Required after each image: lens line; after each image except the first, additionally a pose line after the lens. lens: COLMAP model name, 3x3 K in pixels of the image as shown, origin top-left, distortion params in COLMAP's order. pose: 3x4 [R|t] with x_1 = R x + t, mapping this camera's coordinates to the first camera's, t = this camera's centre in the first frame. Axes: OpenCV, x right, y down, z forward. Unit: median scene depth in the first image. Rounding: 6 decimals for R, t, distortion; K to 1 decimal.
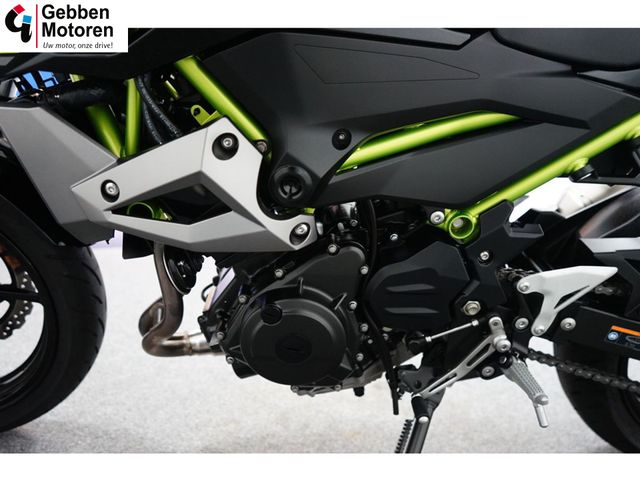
lens RADIAL K [[525.7, 0, 320.0], [0, 525.7, 240.0], [0, 0, 1]] dist [0.034388, -0.000663]
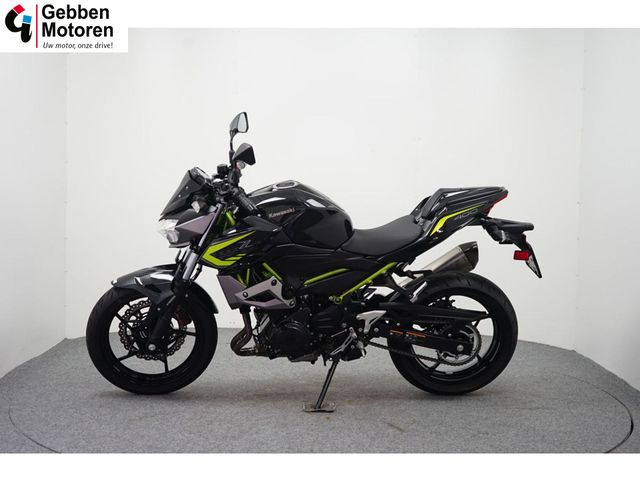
lens RADIAL K [[880.9, 0, 320.0], [0, 880.9, 240.0], [0, 0, 1]] dist [-0.157224, -0.000559]
pose [[0.998253, -0.039104, 0.044302, -0.085790], [0.044509, 0.990717, -0.128449, 0.305732], [-0.038868, 0.130196, 0.990726, -4.587768]]
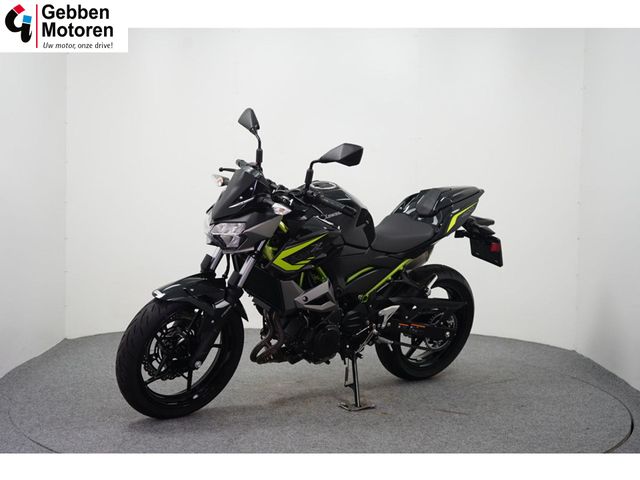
lens RADIAL K [[880.9, 0, 320.0], [0, 880.9, 240.0], [0, 0, 1]] dist [-0.157224, -0.000559]
pose [[0.837540, -0.076196, 0.541036, -3.030241], [0.137300, 0.987804, -0.073428, -0.020830], [-0.528843, 0.135783, 0.837788, -3.694297]]
